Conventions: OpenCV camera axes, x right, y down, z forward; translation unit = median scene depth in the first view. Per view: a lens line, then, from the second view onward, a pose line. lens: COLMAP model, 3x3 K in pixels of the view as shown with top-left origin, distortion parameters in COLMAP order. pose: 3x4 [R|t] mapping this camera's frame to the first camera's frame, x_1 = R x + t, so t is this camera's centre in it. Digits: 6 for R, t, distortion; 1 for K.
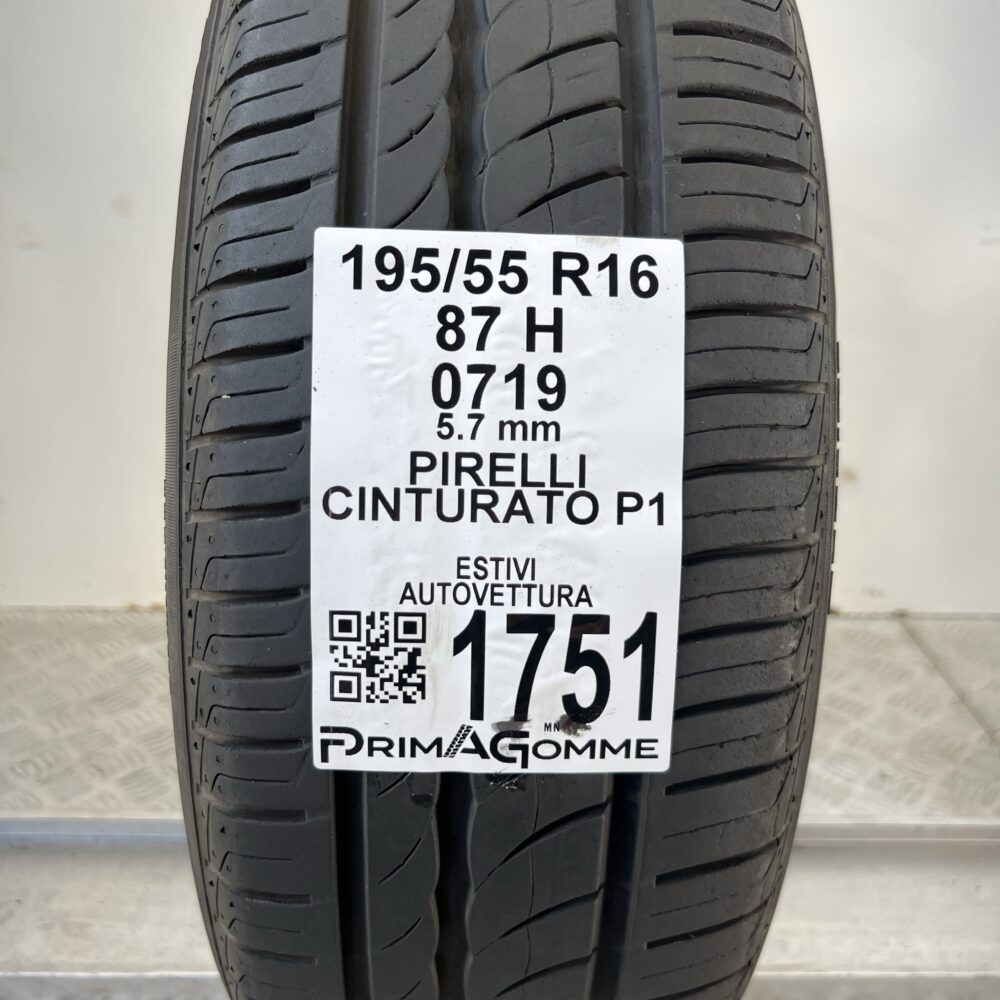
lens RADIAL K [[1083.4, 0, 500.0], [0, 1083.4, 500.0], [0, 0, 1]] dist [0.087685, -0.360609]
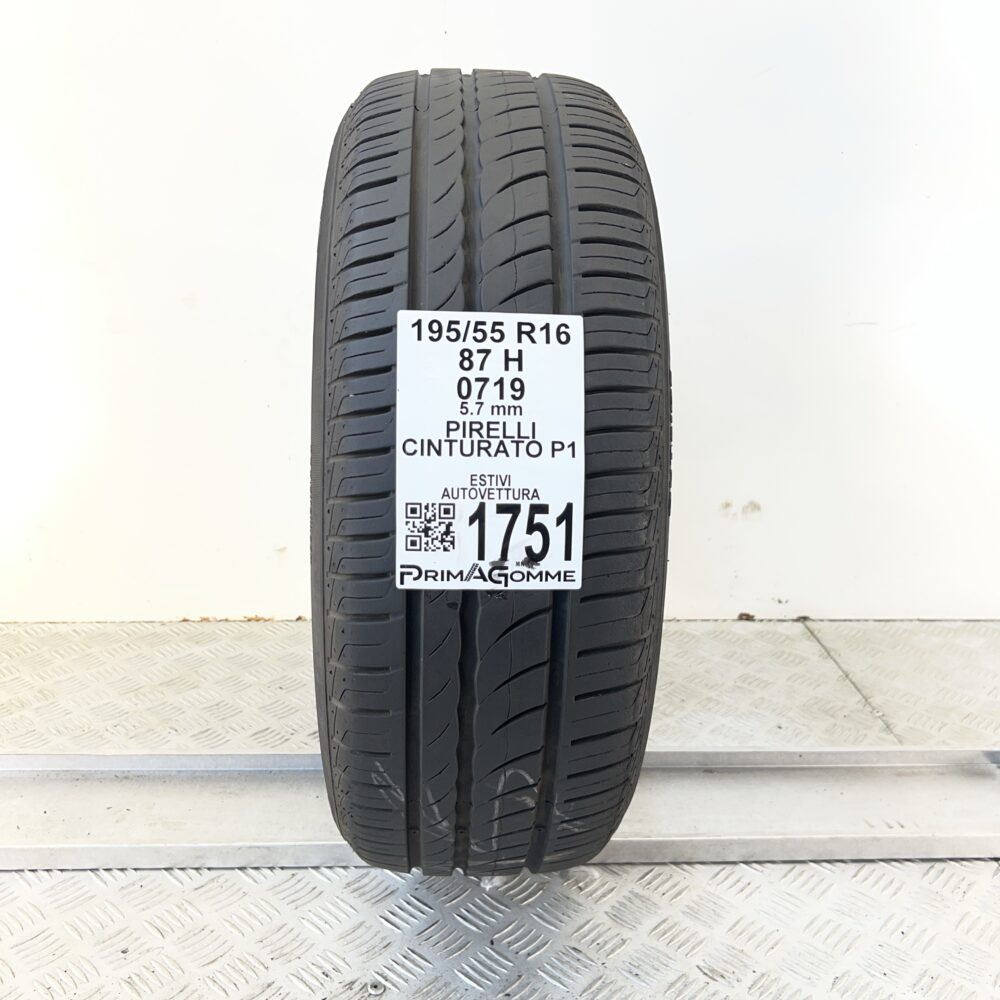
lens RADIAL K [[1083.4, 0, 500.0], [0, 1083.4, 500.0], [0, 0, 1]] dist [0.087685, -0.360609]
pose [[0.999638, -0.010021, 0.024954, -0.035337], [0.012028, 0.996589, -0.081641, 0.256586], [-0.024051, 0.081912, 0.996349, -0.945071]]
